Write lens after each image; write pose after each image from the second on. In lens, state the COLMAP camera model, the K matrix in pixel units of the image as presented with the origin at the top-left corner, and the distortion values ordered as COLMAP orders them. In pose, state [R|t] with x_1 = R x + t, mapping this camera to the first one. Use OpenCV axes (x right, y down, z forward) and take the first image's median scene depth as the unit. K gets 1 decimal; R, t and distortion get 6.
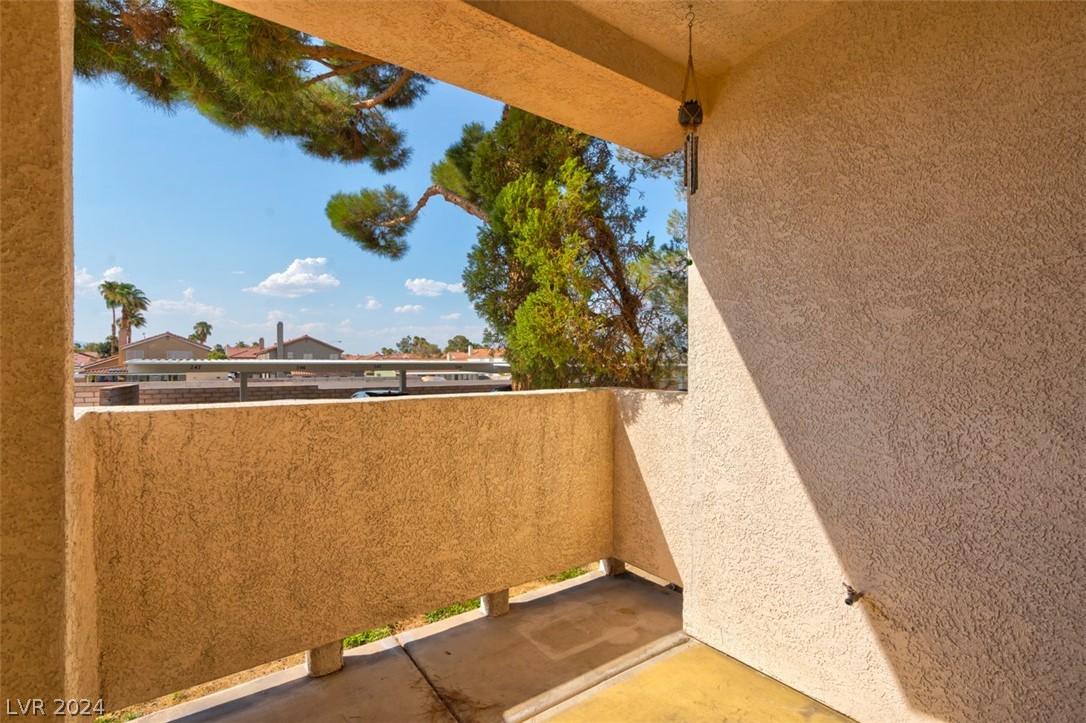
lens RADIAL K [[493.3, 0, 537.1], [0, 493.3, 368.9], [0, 0, 1]] dist [-0.002945, 0.001975]
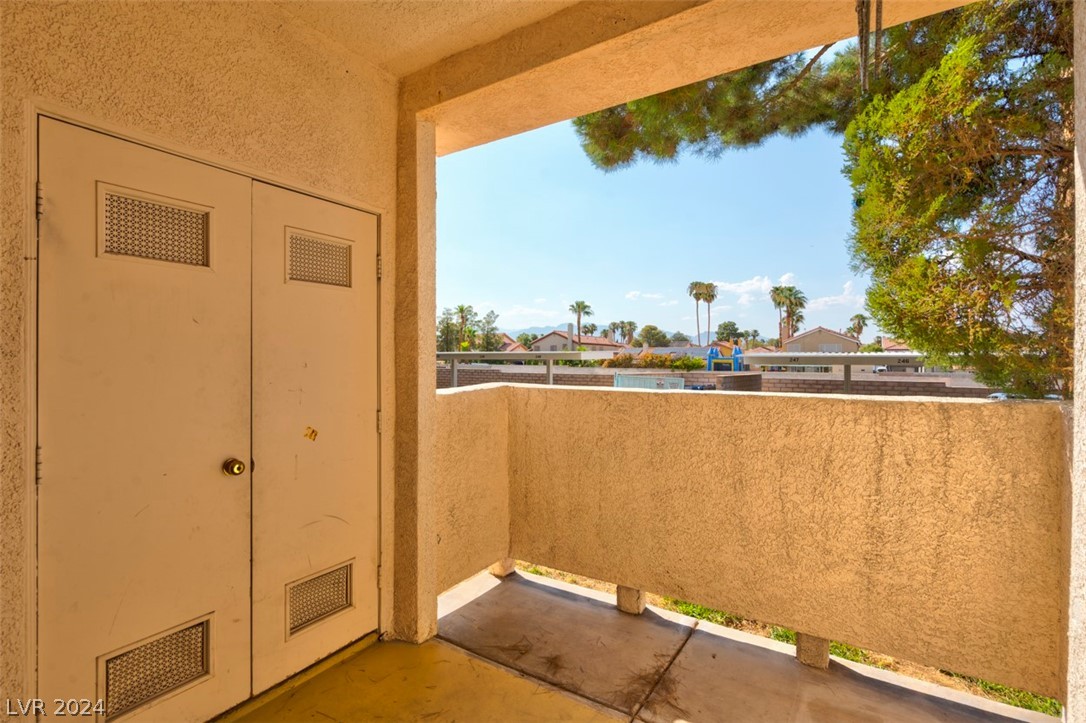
lens RADIAL K [[493.3, 0, 524.6], [0, 493.3, 360.4], [0, 0, 1]] dist [-0.002945, 0.001975]
pose [[0.377529, 0.005749, -0.925980, 0.484148], [-0.007383, 0.999968, 0.003198, -0.007072], [0.925968, 0.005629, 0.377559, 0.236994]]
